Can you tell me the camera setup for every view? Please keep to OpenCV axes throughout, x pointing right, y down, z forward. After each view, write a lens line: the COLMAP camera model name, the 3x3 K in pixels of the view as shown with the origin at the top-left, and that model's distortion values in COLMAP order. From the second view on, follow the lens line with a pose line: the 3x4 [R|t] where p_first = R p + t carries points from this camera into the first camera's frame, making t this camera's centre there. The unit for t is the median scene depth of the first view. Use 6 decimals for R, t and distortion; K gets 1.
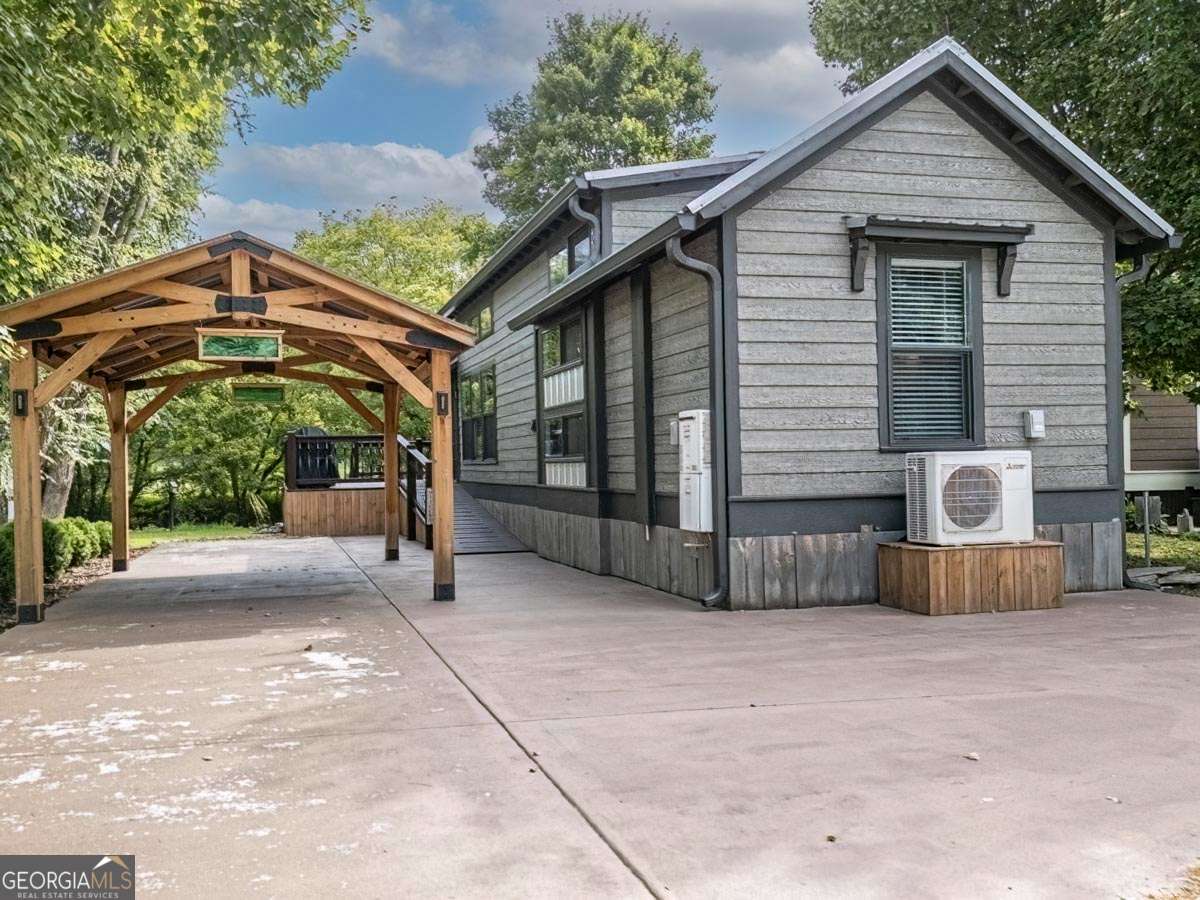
lens RADIAL K [[913.0, 0, 517.6], [0, 913.0, 484.0], [0, 0, 1]] dist [0.065146, -0.048082]
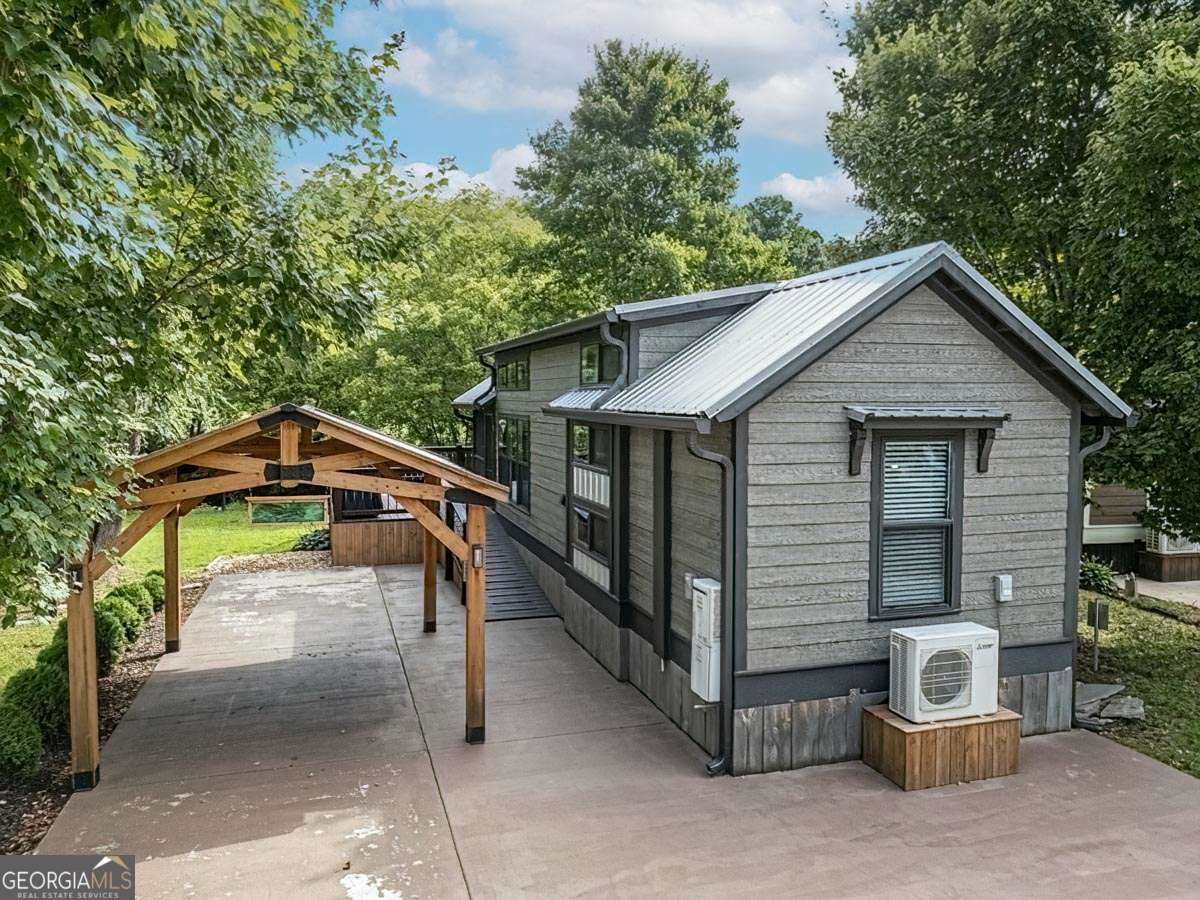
lens RADIAL K [[841.0, 0, 600.0], [0, 841.0, 450.0], [0, 0, 1]] dist [0.065800, -0.067605]
pose [[0.998071, 0.023273, 0.057555, 0.001979], [-0.026396, 0.998185, 0.054124, -0.278703], [-0.056191, -0.055539, 0.996874, 0.001195]]
